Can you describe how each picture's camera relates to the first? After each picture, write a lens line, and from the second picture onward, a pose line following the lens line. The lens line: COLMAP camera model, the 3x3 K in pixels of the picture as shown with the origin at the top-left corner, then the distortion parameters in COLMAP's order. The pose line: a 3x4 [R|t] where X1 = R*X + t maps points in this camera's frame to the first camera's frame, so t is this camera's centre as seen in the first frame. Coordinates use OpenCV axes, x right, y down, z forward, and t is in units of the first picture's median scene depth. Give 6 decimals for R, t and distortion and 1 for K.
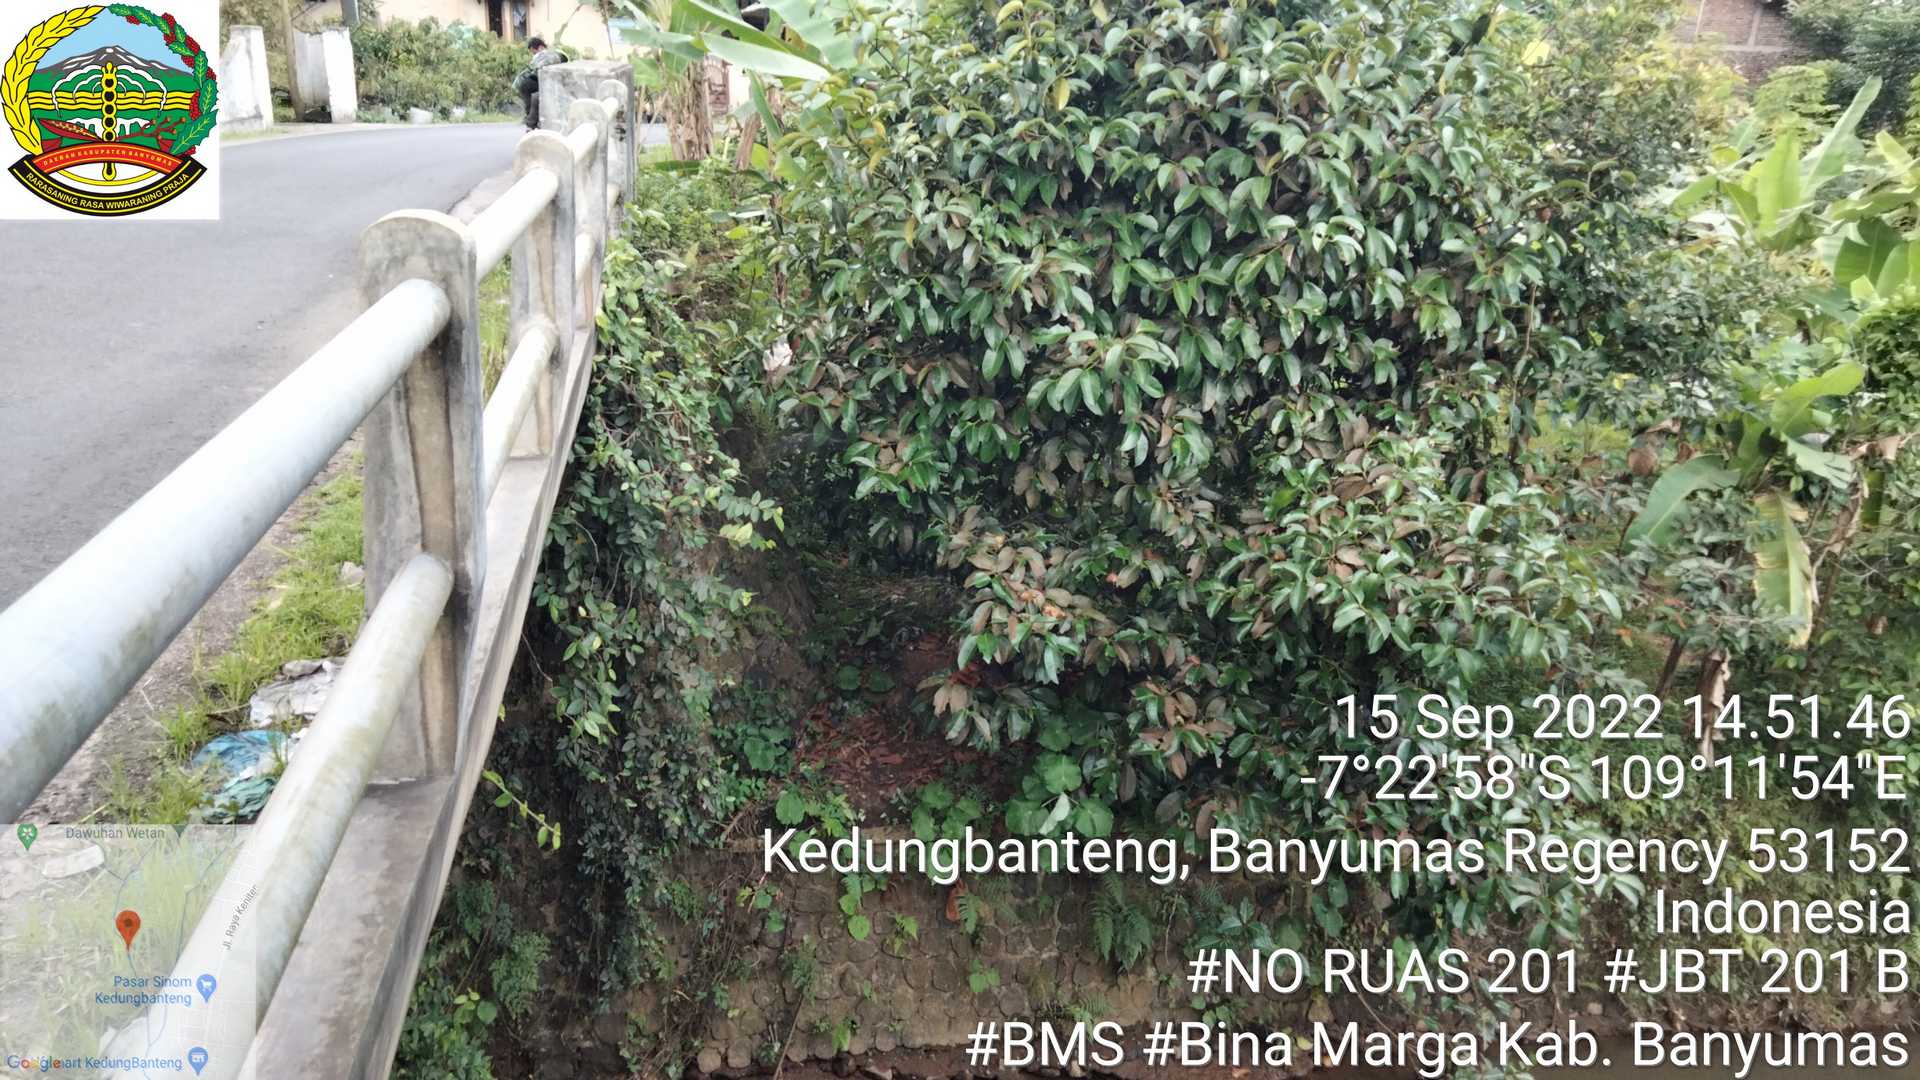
lens RADIAL K [[1491.1, 0, 880.6], [0, 1491.1, 537.9], [0, 0, 1]] dist [0.037441, -0.004010]
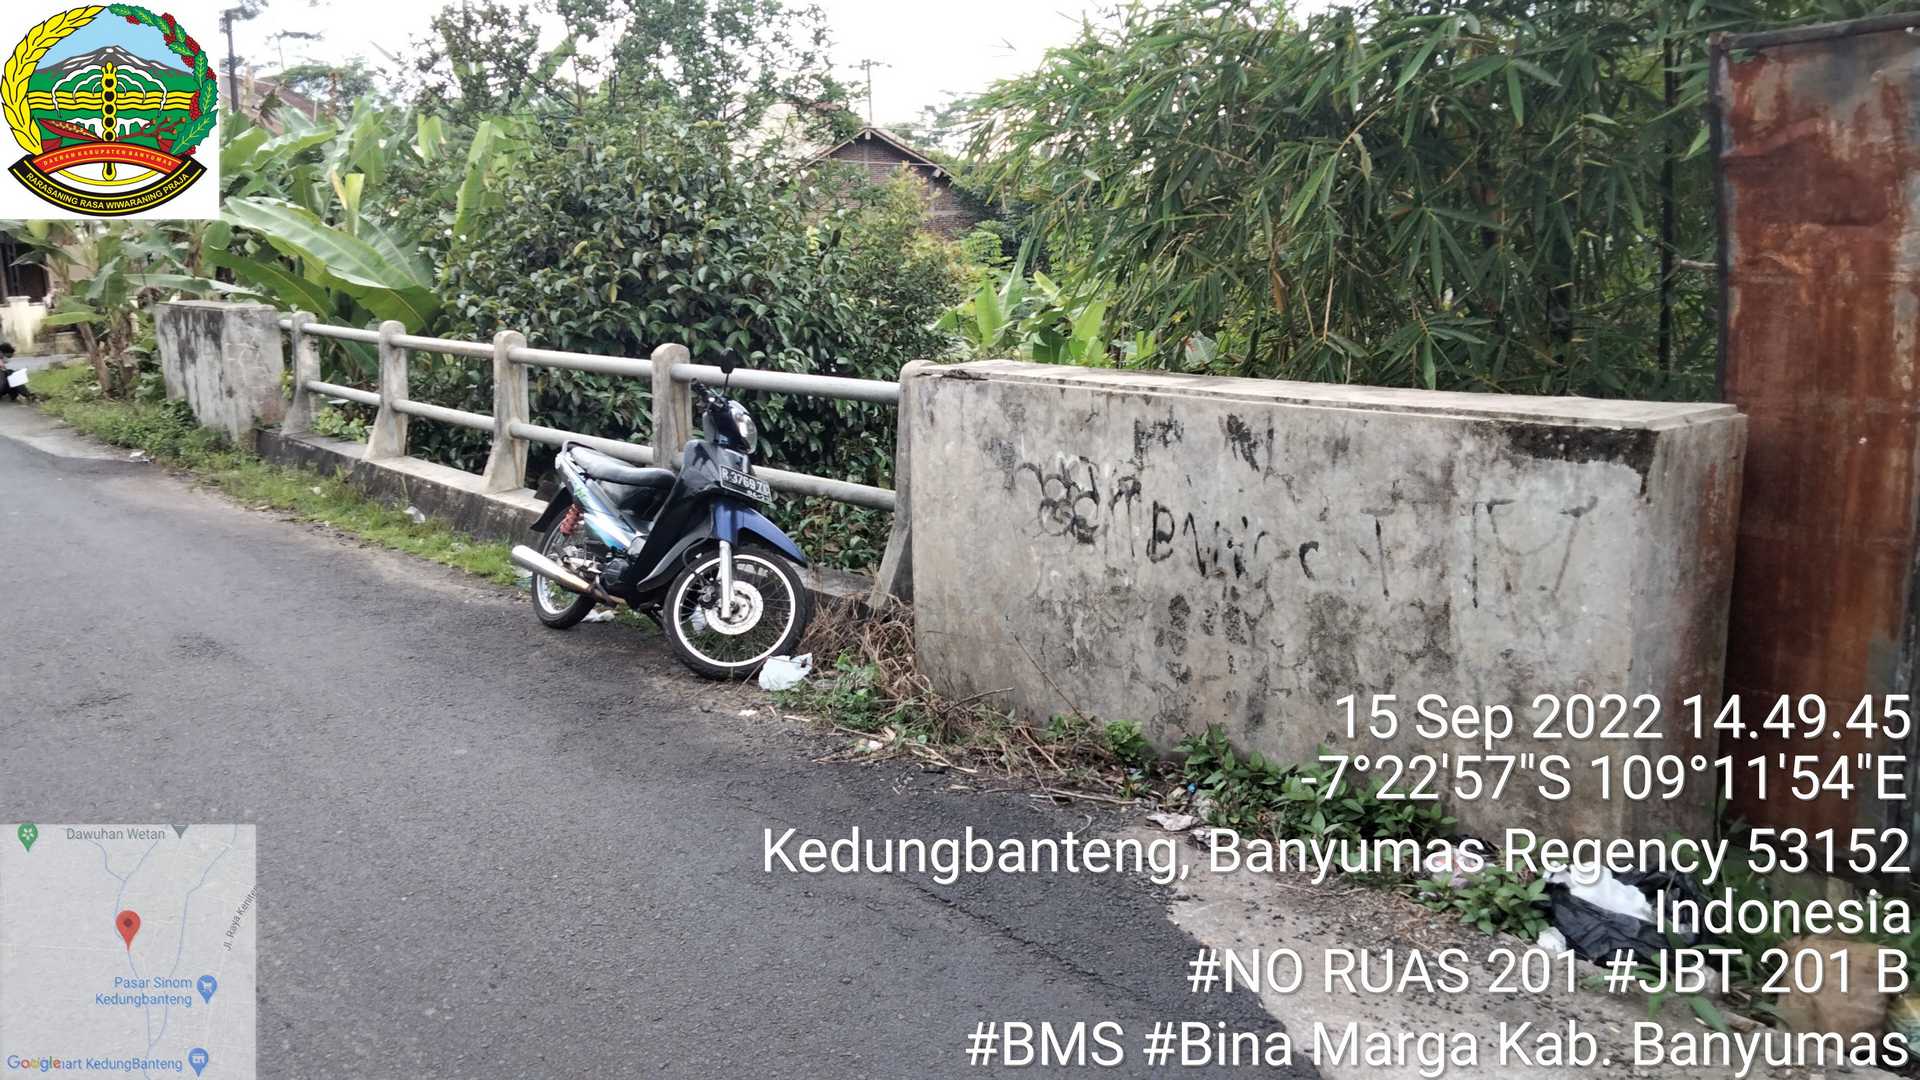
lens RADIAL K [[1491.1, 0, 880.6], [0, 1491.1, 537.9], [0, 0, 1]] dist [0.037441, -0.004010]
pose [[0.889444, -0.160289, 0.428015, -0.323611], [0.209050, 0.975460, -0.069115, 0.121132], [-0.406433, 0.150951, 0.901125, -0.483292]]
